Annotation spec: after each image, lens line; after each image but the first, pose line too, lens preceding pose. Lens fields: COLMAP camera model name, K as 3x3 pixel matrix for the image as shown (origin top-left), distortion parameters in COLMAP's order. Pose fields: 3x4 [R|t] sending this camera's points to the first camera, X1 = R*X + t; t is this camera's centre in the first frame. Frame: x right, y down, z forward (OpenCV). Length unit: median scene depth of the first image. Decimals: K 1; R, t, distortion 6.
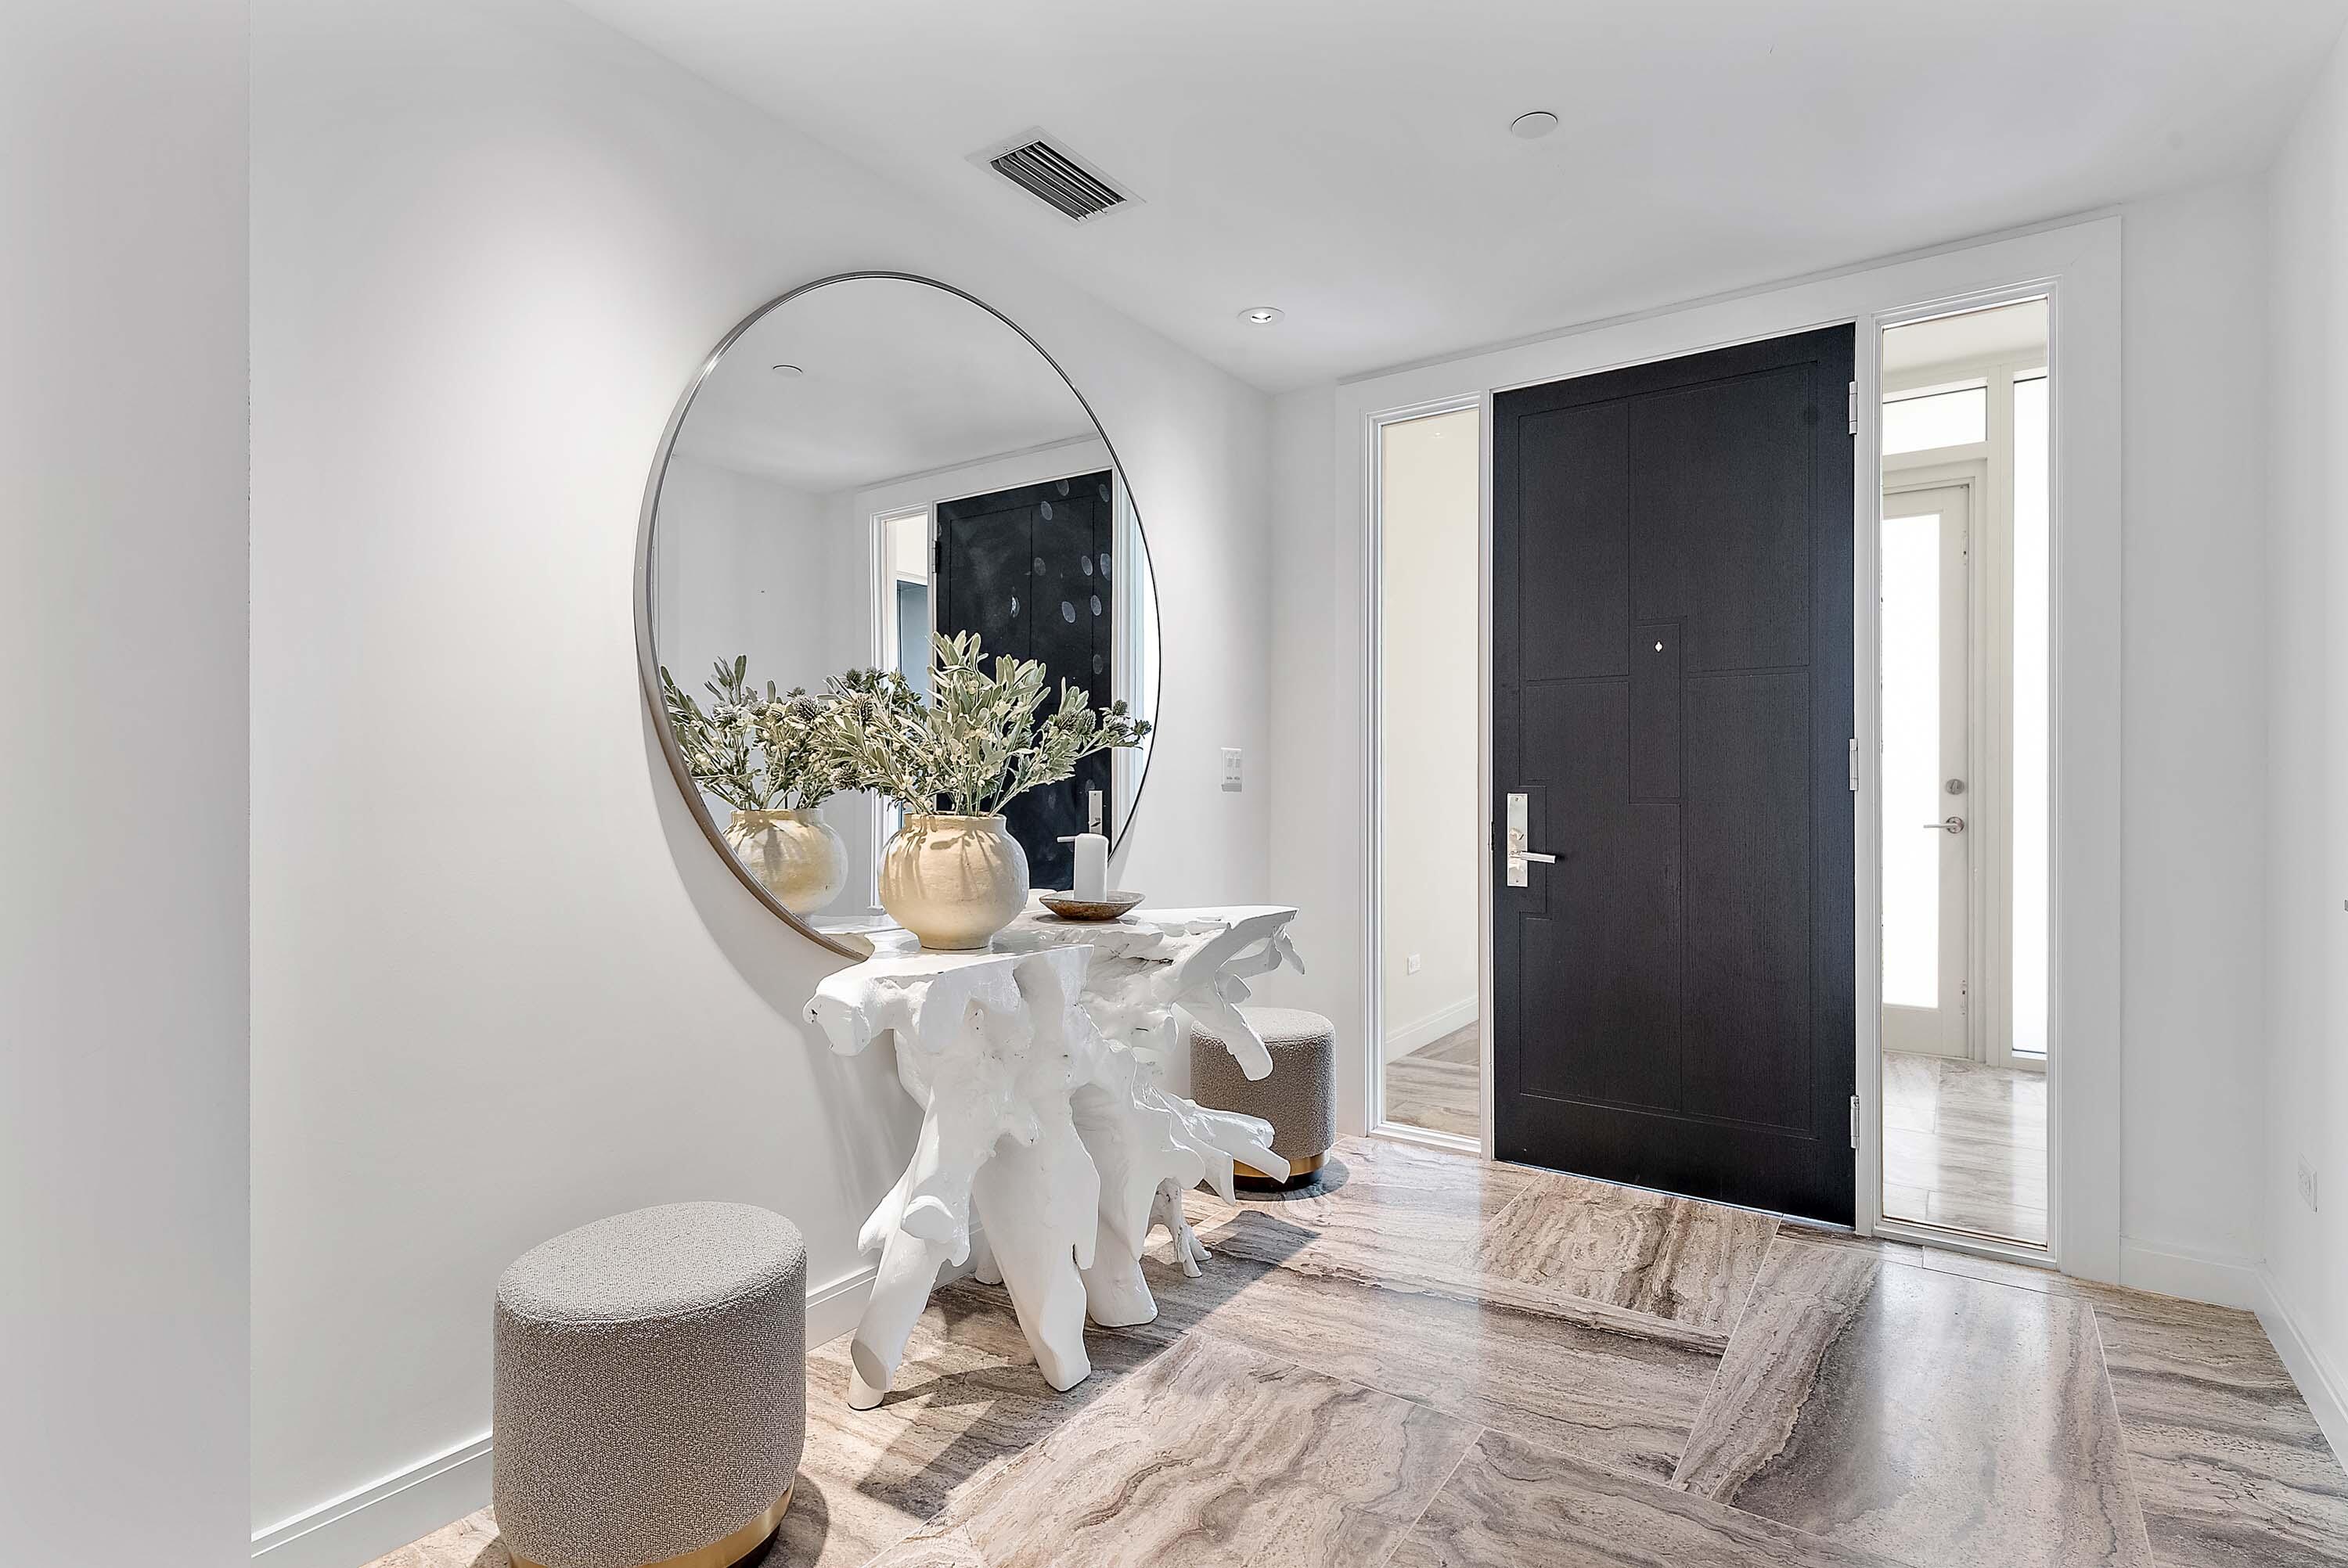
lens RADIAL K [[1137.4, 0, 1172.3], [0, 1137.4, 791.7], [0, 0, 1]] dist [0.001013, -0.000198]
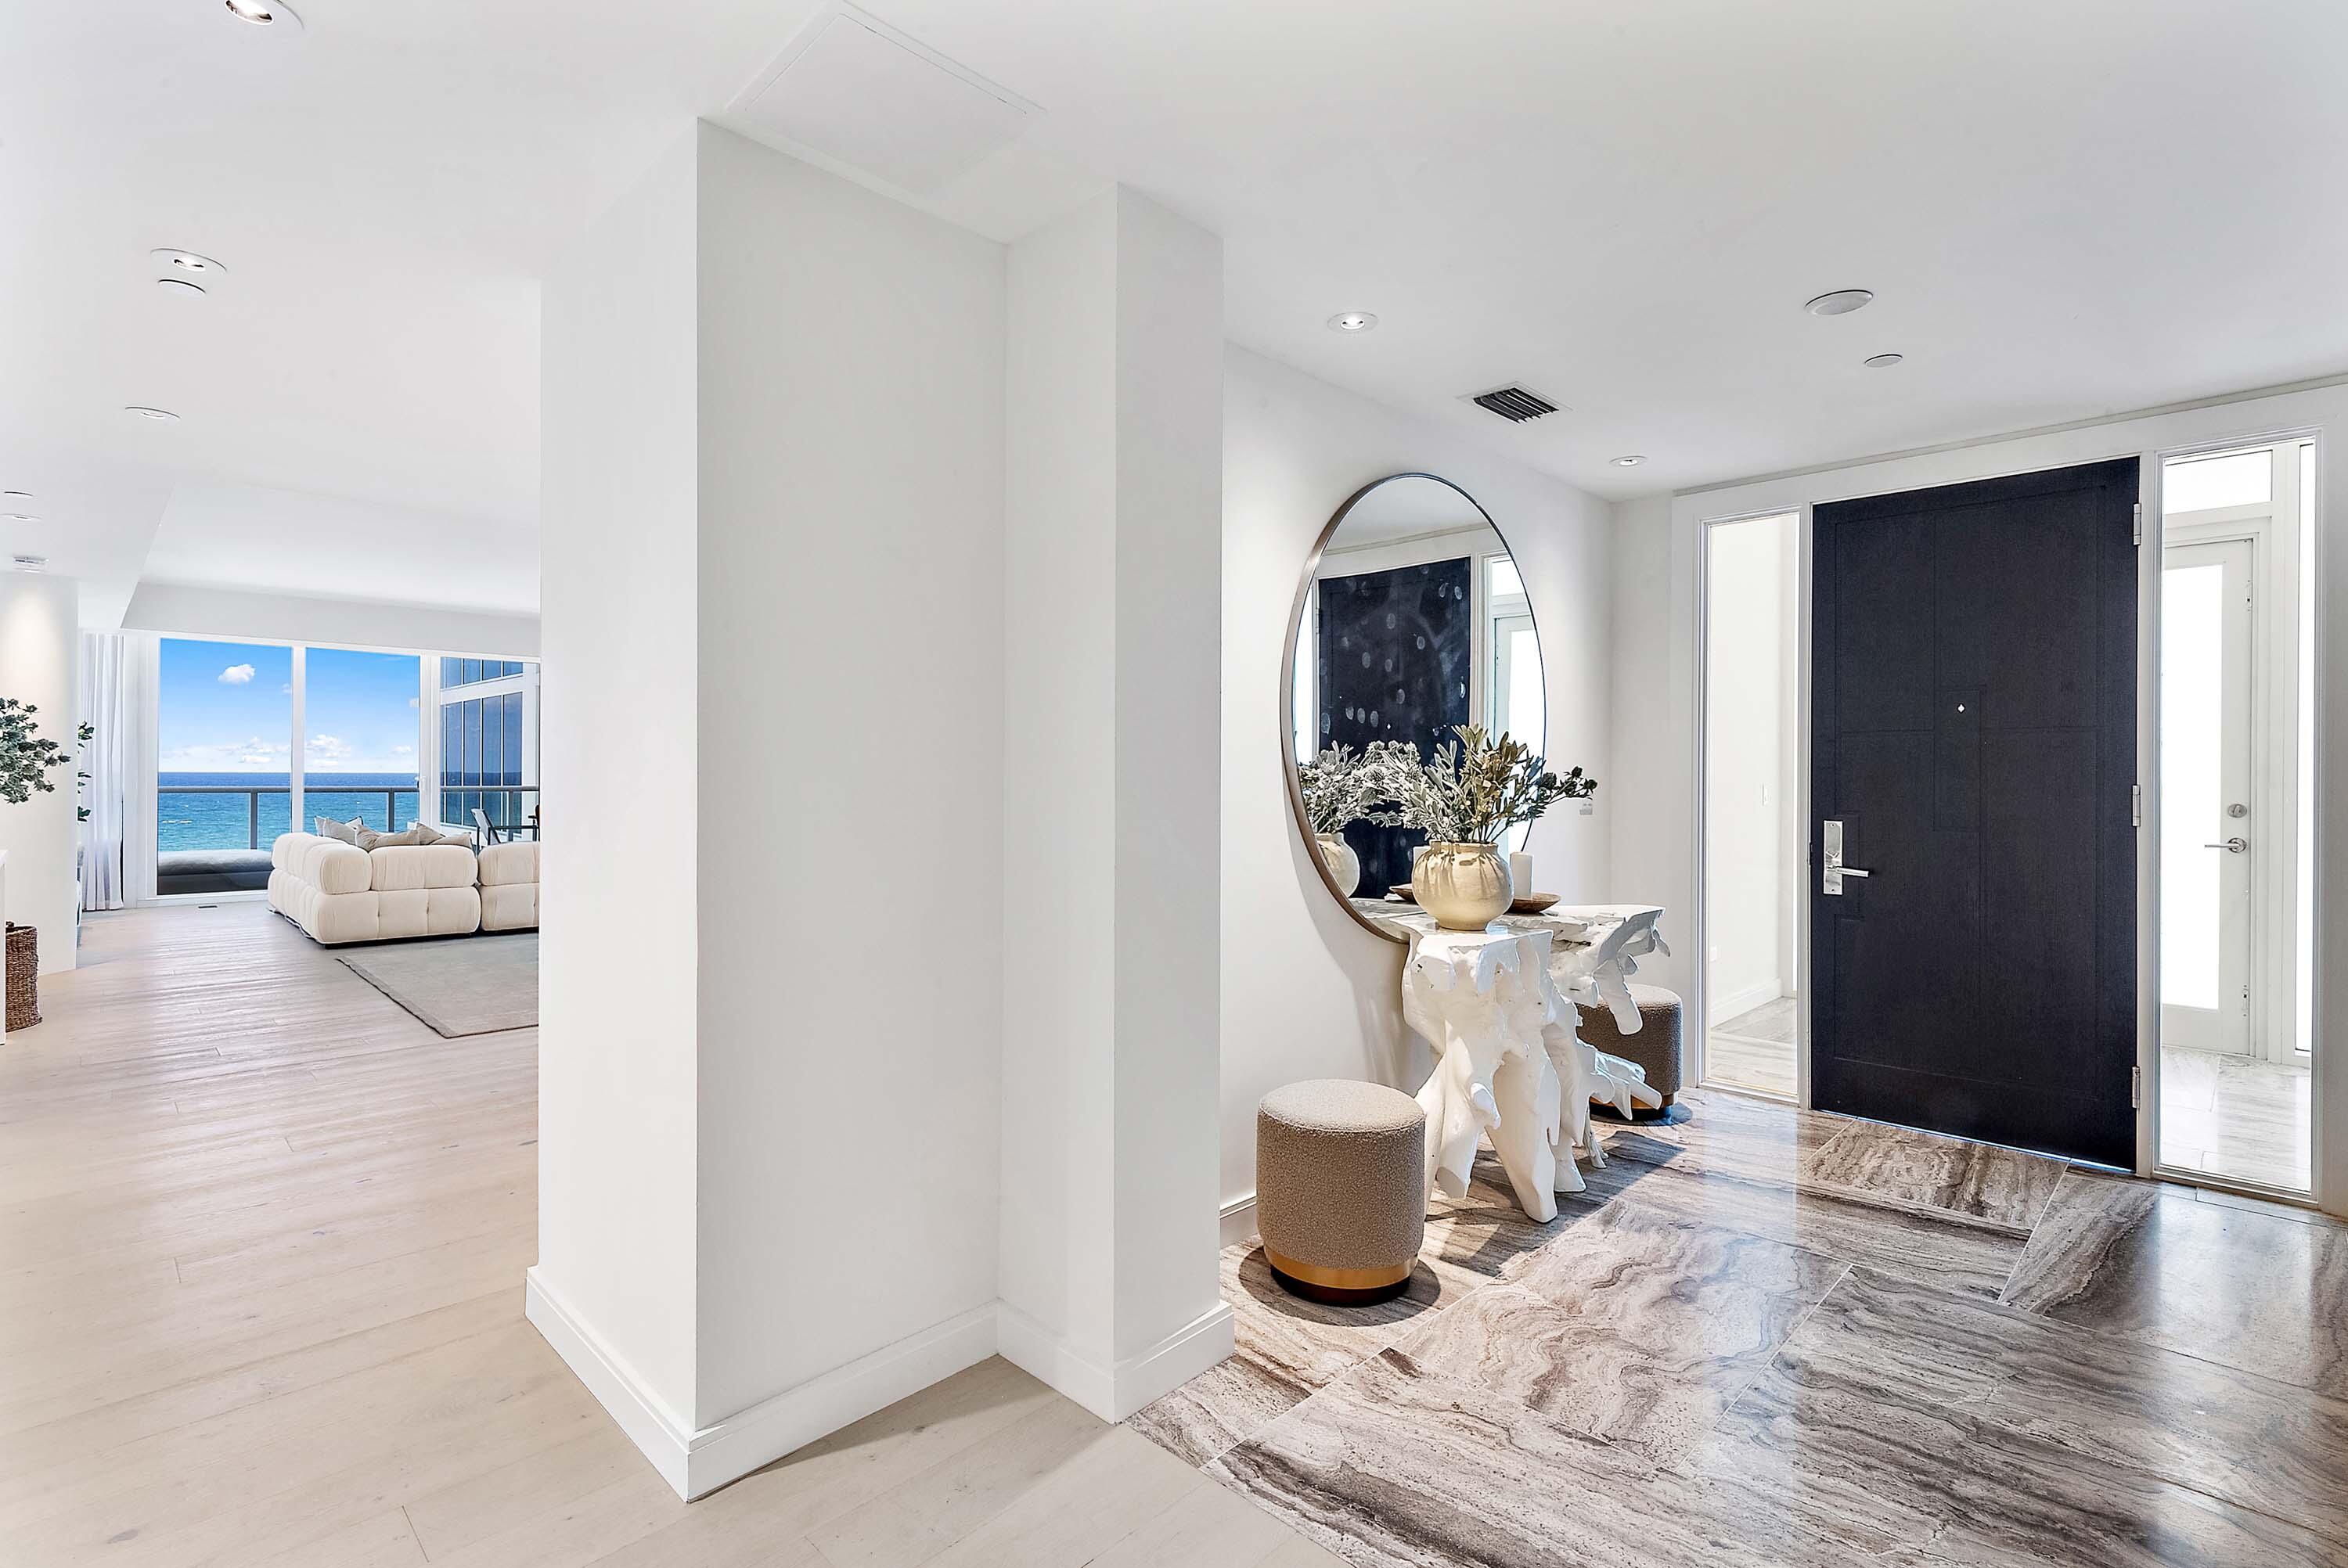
lens RADIAL K [[1087.9, 0, 1174.0], [0, 1087.9, 784.0], [0, 0, 1]] dist [-0.000924, 0.000021]
pose [[0.983864, 0.004836, -0.178850, -0.262014], [-0.004946, 0.999988, -0.000169, -0.046164], [0.178847, 0.001051, 0.983876, -0.419365]]
